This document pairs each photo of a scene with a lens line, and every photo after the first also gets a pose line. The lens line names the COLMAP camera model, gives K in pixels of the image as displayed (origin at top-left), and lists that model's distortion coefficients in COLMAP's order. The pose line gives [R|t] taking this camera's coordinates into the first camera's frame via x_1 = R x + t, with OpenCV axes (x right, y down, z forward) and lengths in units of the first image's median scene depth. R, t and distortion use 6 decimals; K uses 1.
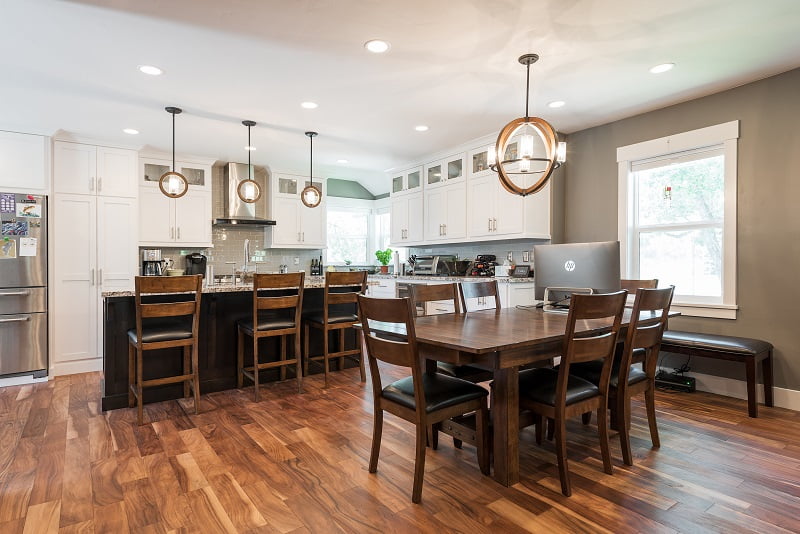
lens RADIAL K [[462.5, 0, 400.7], [0, 462.5, 268.6], [0, 0, 1]] dist [0.019561, -0.008895]
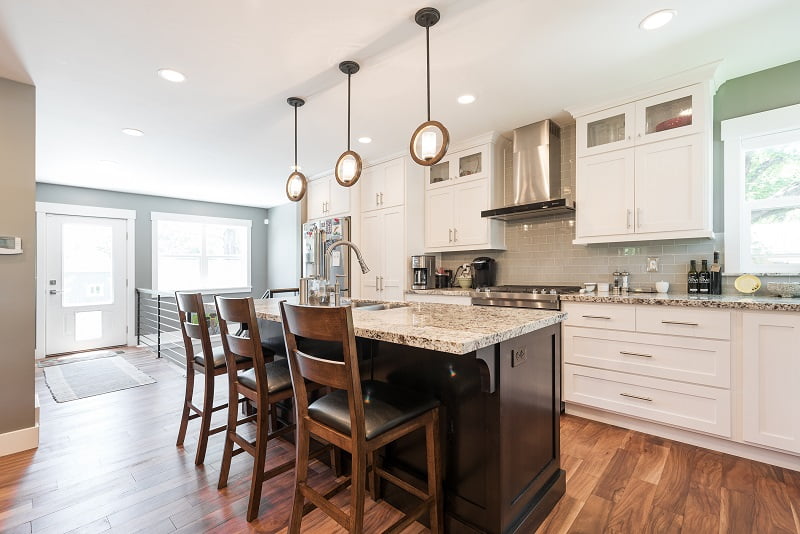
lens RADIAL K [[354.3, 0, 398.5], [0, 354.3, 265.9], [0, 0, 1]] dist [-0.000424, -0.000428]
pose [[0.209146, -0.007832, -0.977853, 0.122887], [0.006104, 0.999959, -0.006704, -0.015407], [0.977865, -0.004567, 0.209185, 0.693086]]
